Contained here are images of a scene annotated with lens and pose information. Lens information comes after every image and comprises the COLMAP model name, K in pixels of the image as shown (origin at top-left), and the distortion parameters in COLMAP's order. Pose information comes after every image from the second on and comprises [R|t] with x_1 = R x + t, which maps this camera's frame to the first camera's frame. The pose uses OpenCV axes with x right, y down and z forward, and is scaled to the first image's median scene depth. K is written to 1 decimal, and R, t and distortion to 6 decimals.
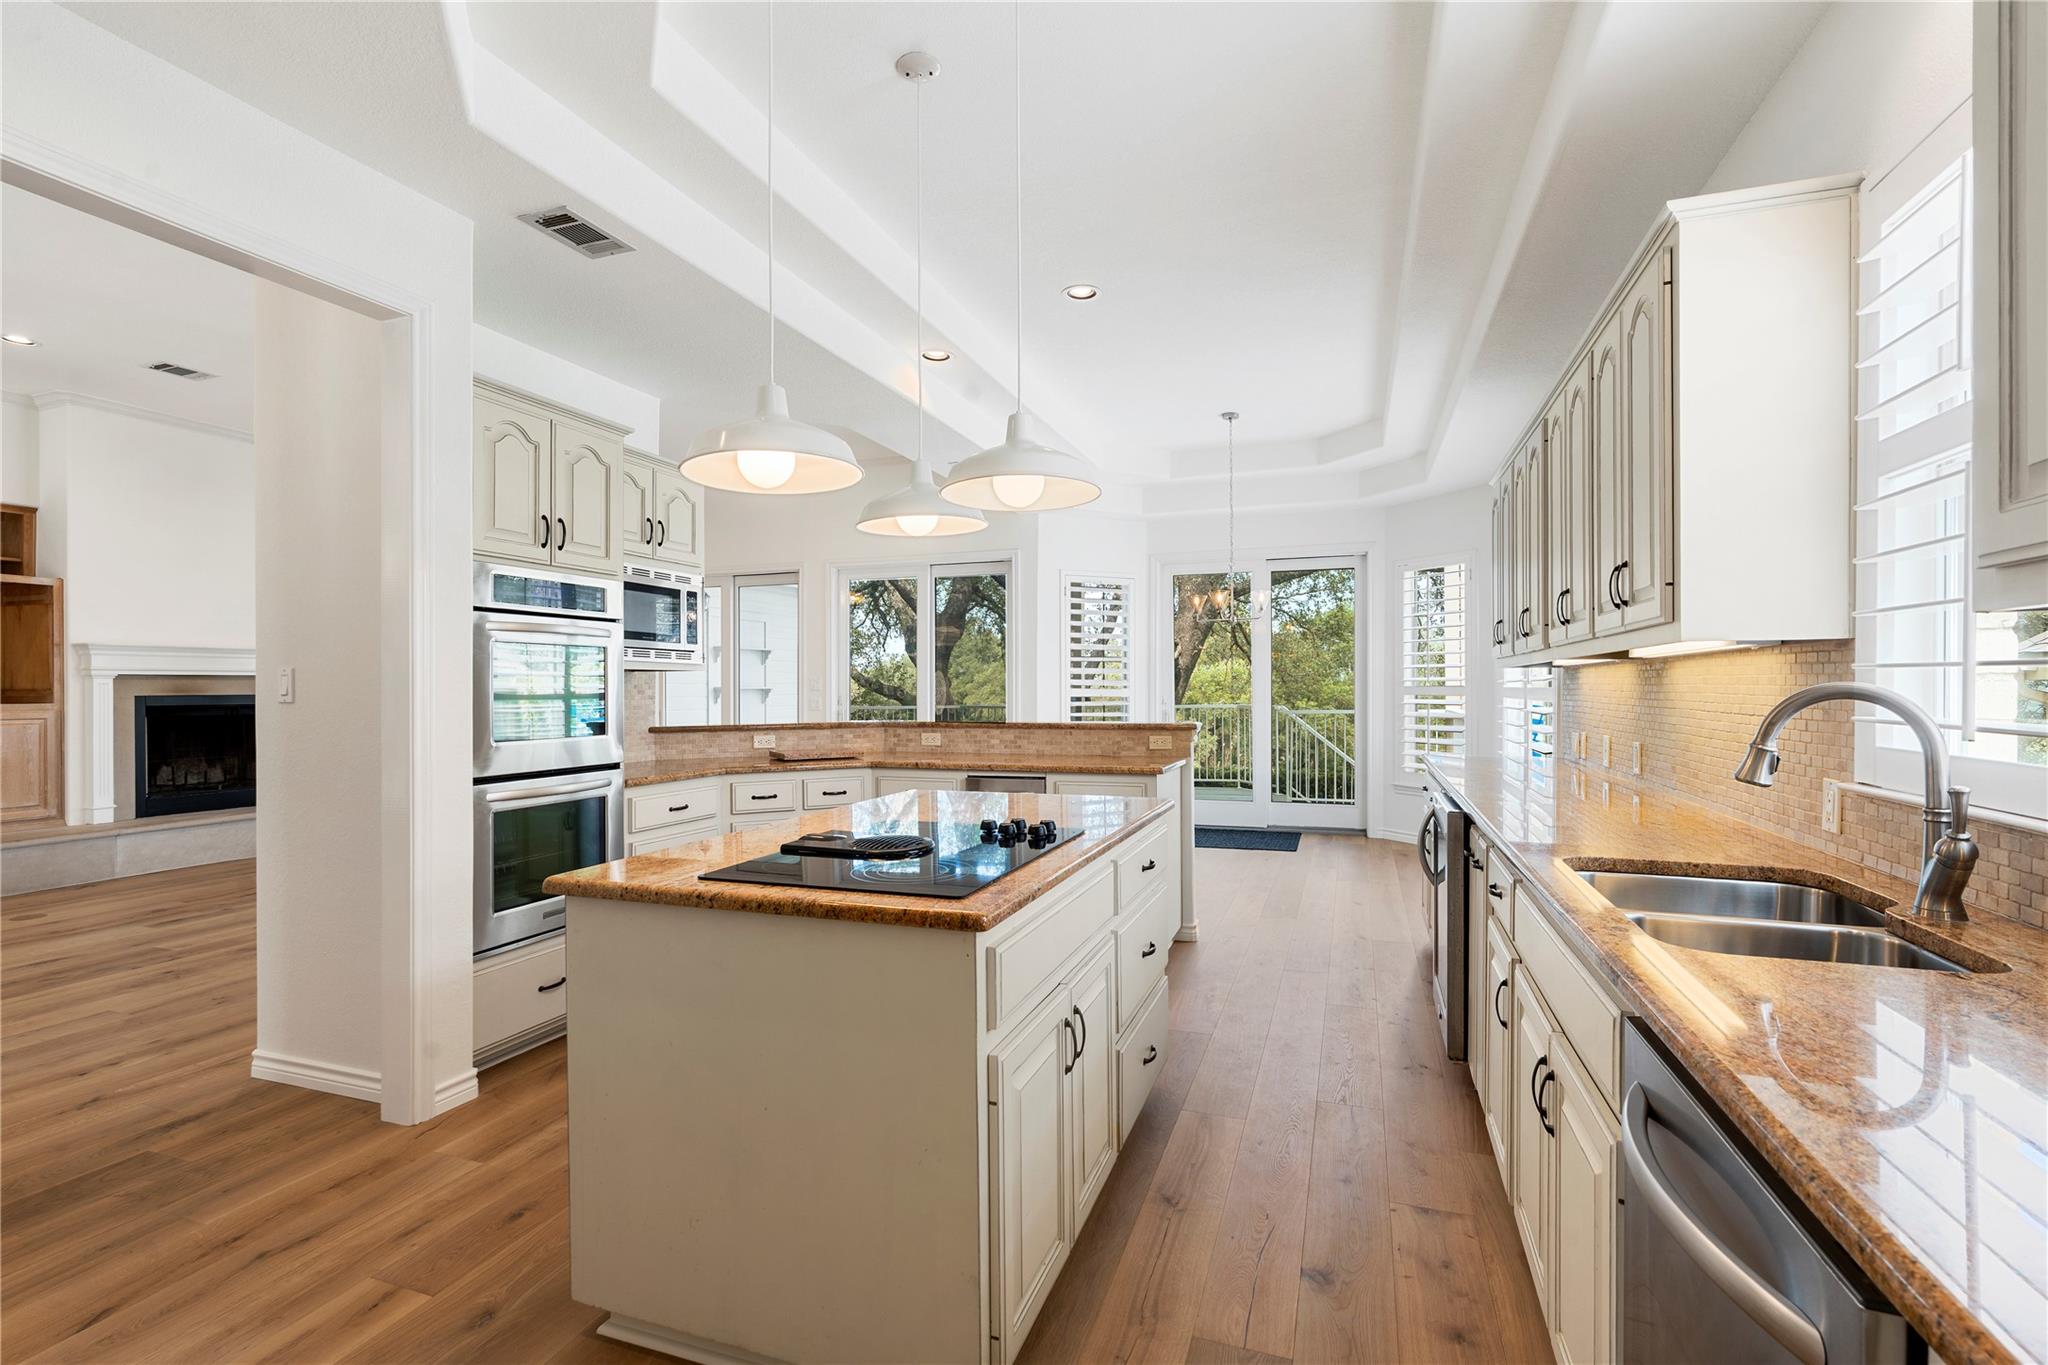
lens RADIAL K [[924.6, 0, 1037.7], [0, 924.6, 675.2], [0, 0, 1]] dist [-0.005855, 0.000842]
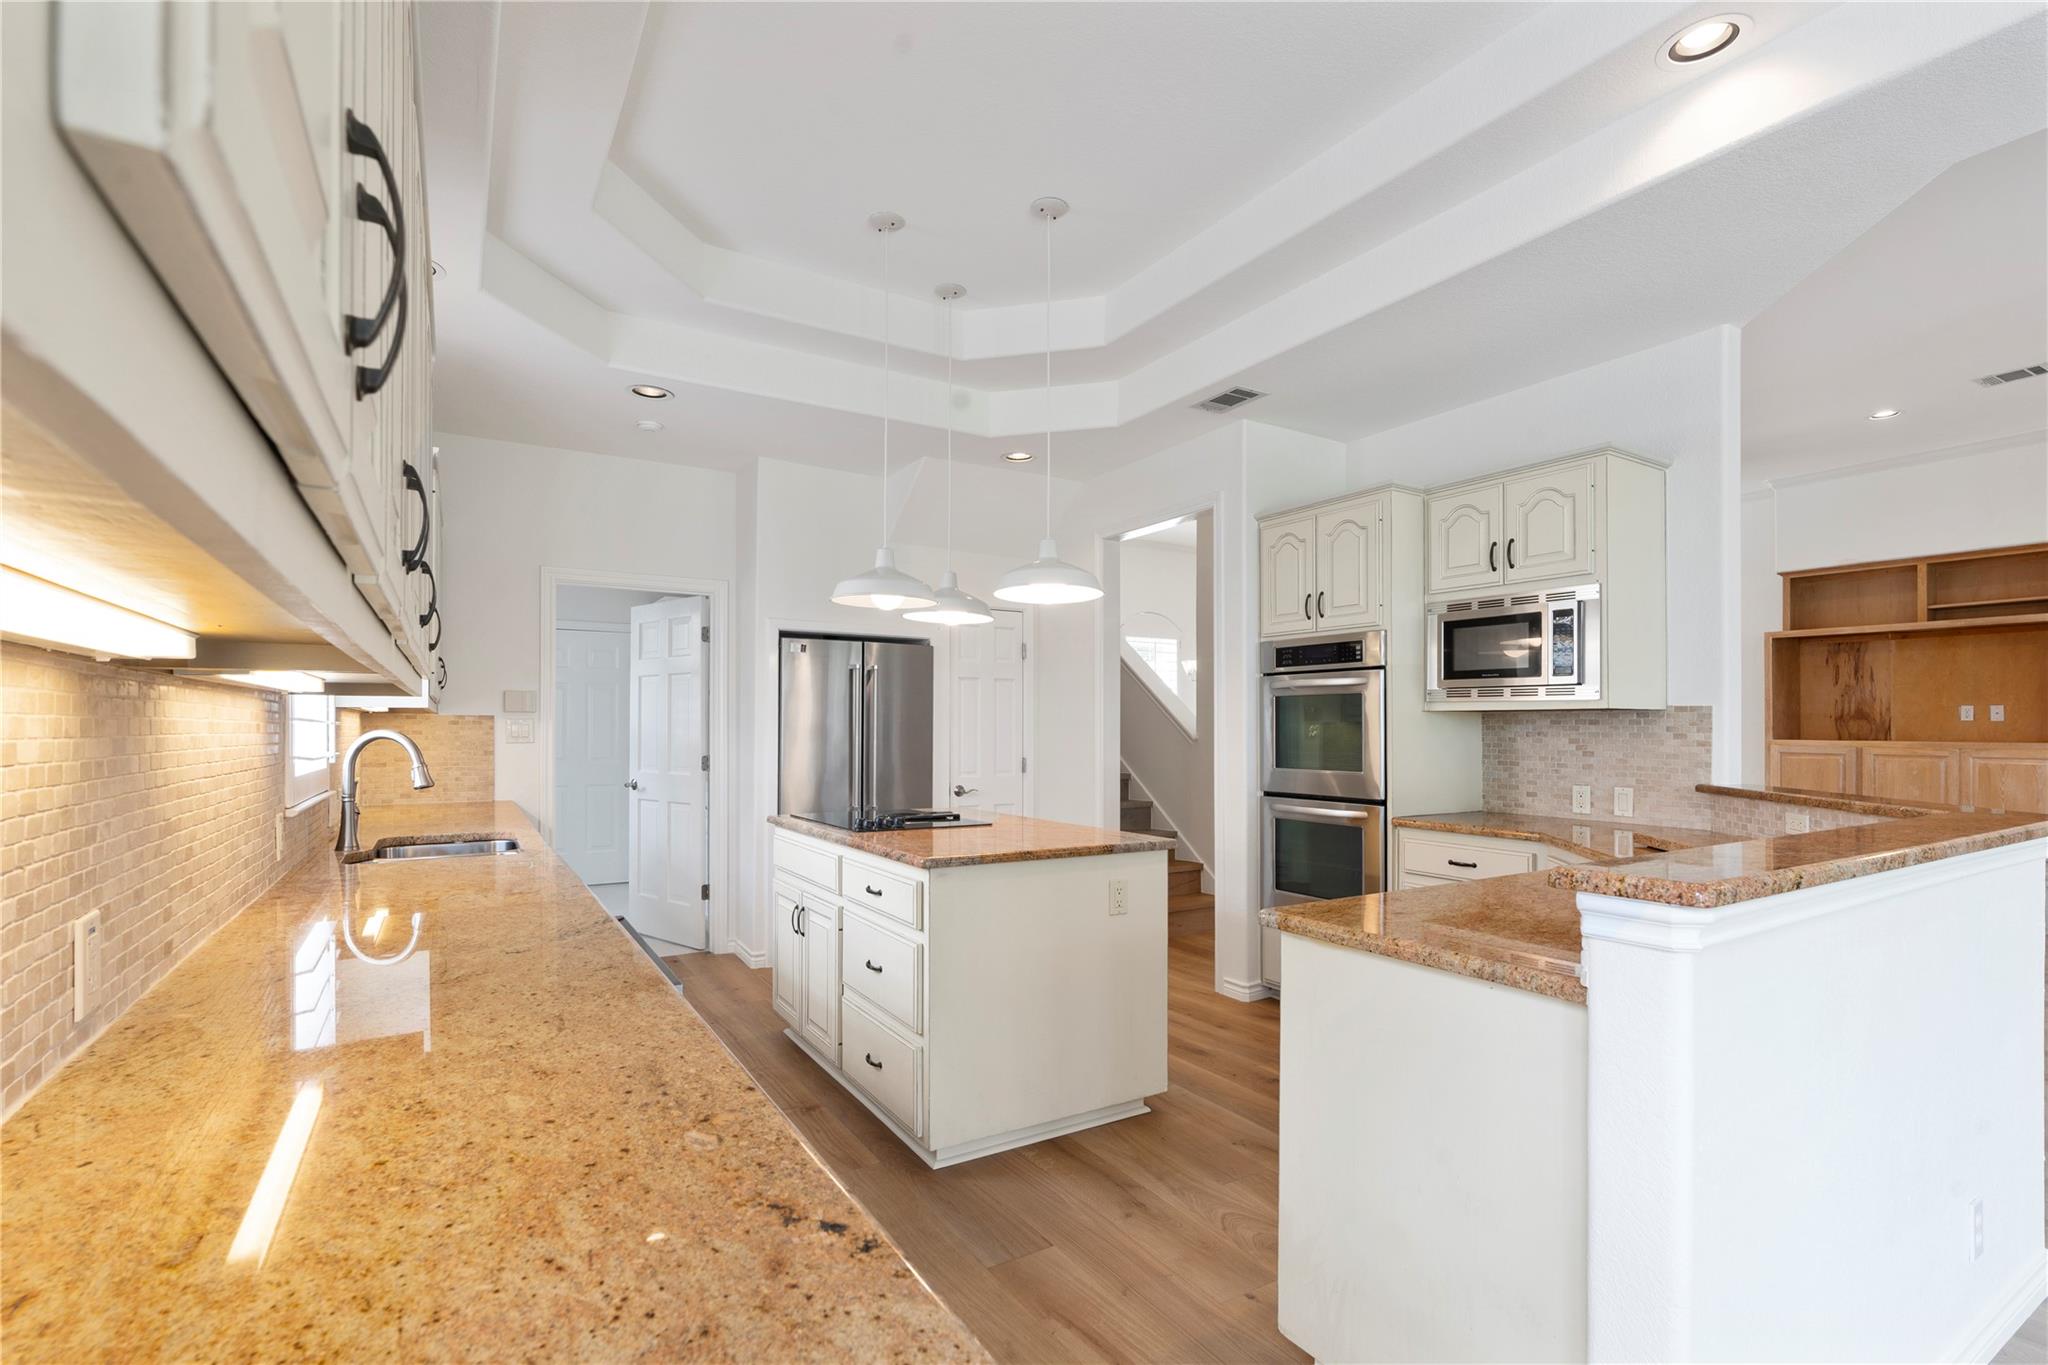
lens RADIAL K [[924.6, 0, 1015.1], [0, 924.6, 721.9], [0, 0, 1]] dist [-0.005855, 0.000842]
pose [[-0.645613, 0.002118, -0.763662, 0.358510], [0.008616, 0.999953, -0.004511, 0.003612], [0.763616, -0.009492, -0.645601, 0.770874]]
